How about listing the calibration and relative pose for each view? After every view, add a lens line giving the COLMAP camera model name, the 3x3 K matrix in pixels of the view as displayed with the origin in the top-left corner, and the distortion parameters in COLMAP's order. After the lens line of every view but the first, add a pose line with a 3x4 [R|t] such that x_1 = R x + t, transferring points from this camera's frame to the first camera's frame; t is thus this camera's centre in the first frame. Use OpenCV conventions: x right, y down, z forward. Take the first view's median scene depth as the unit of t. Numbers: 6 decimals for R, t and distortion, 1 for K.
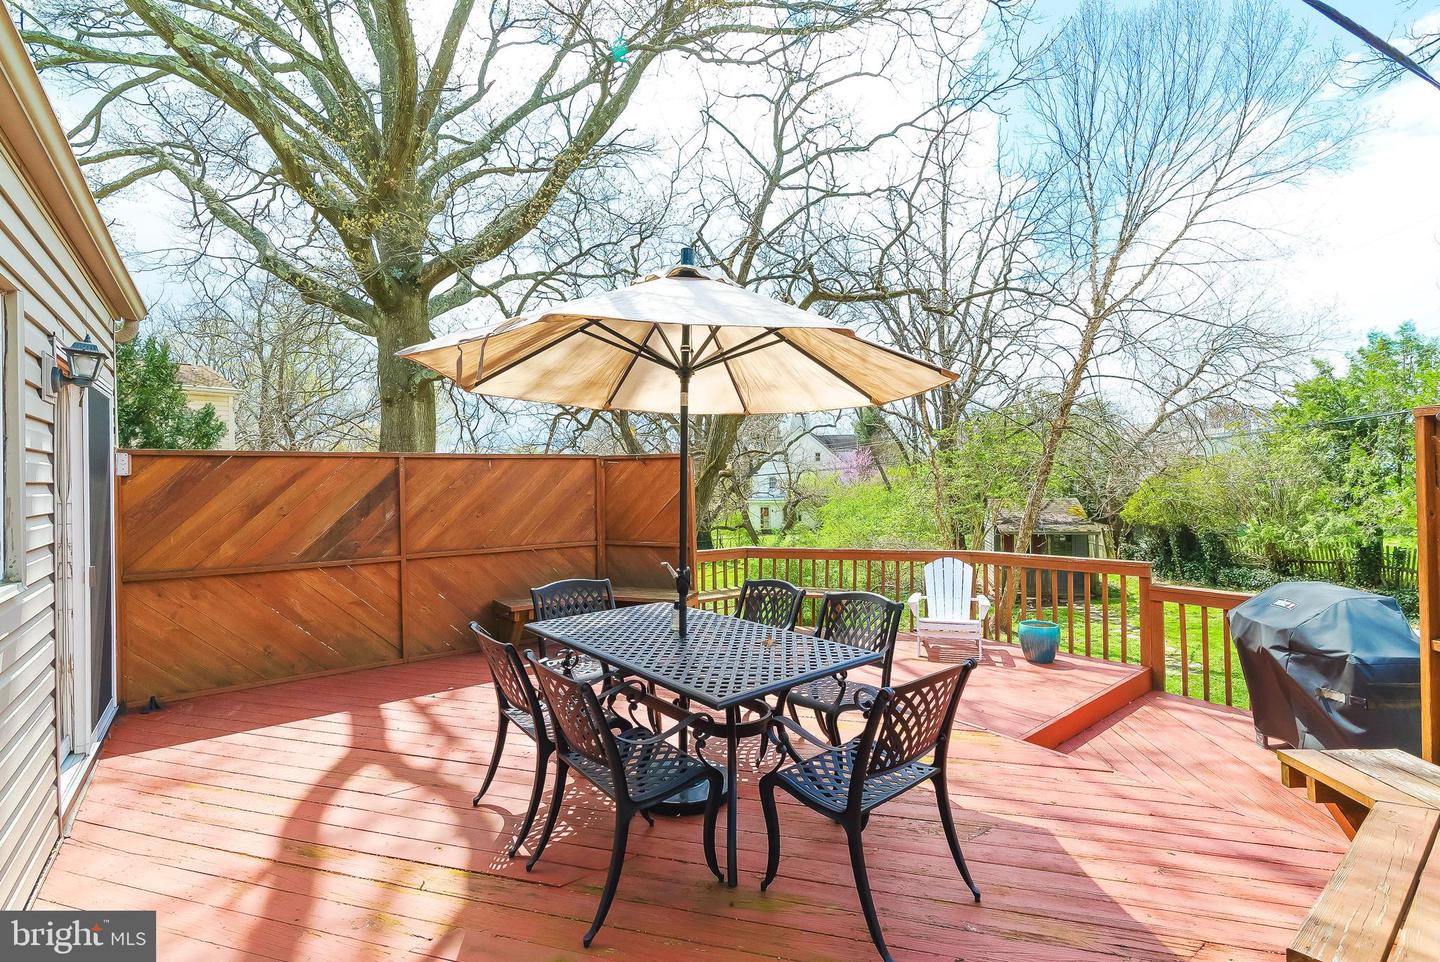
lens RADIAL K [[653.2, 0, 722.1], [0, 653.2, 478.5], [0, 0, 1]] dist [-0.011808, 0.003987]
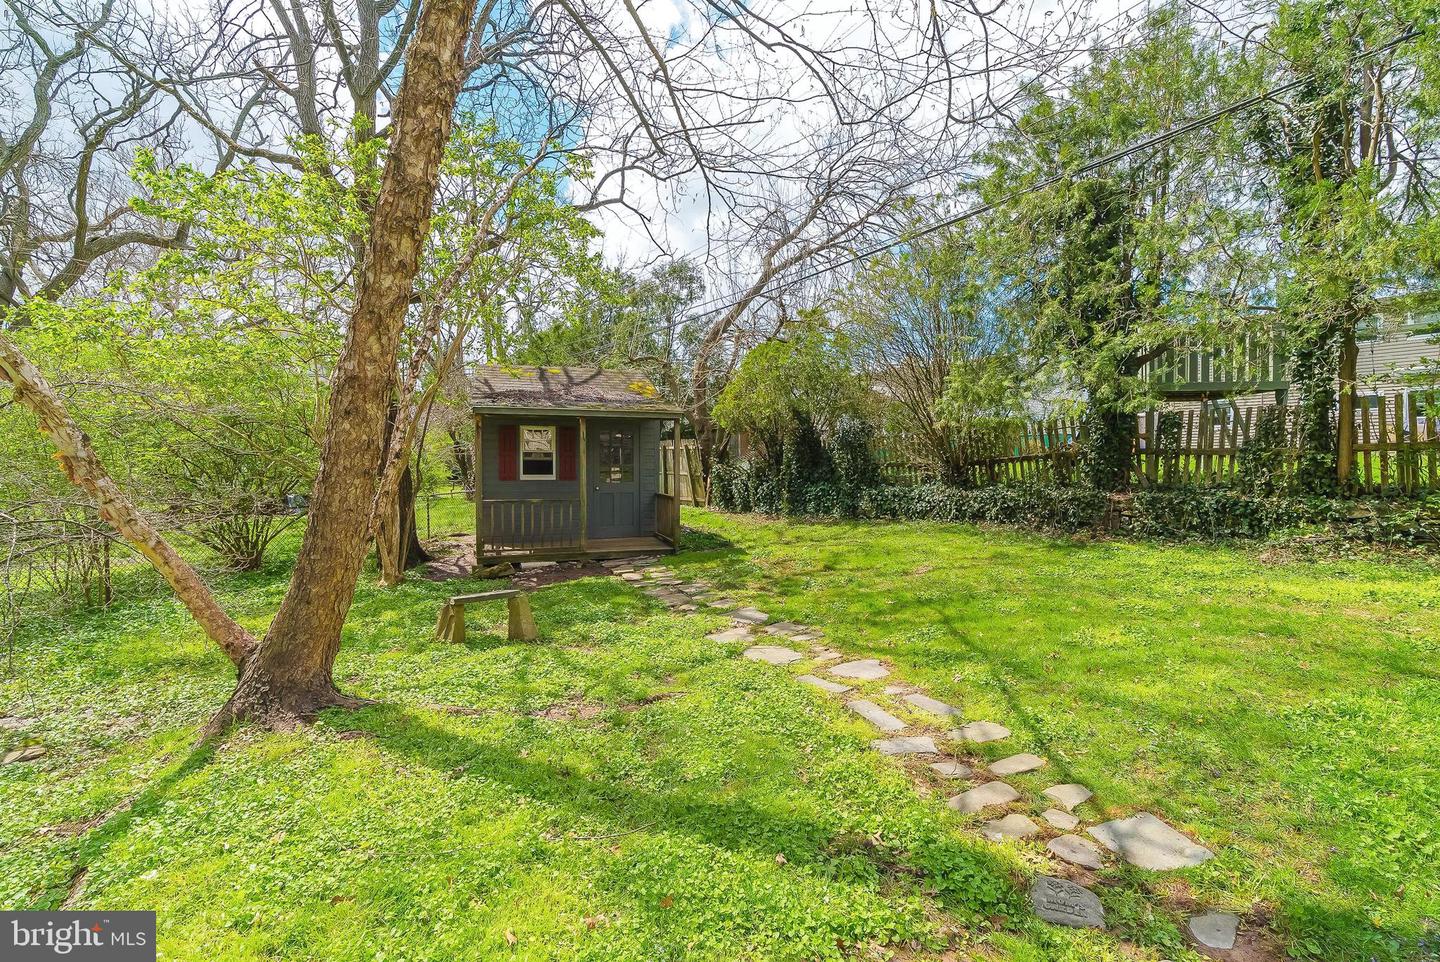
lens RADIAL K [[642.2, 0, 720.0], [0, 642.2, 481.0], [0, 0, 1]] dist [-0.009446, 0.001459]
pose [[0.836362, -0.005161, 0.548153, 0.323600], [-0.007690, 0.999747, 0.021146, 0.112202], [-0.548124, -0.021901, 0.836110, 0.551430]]
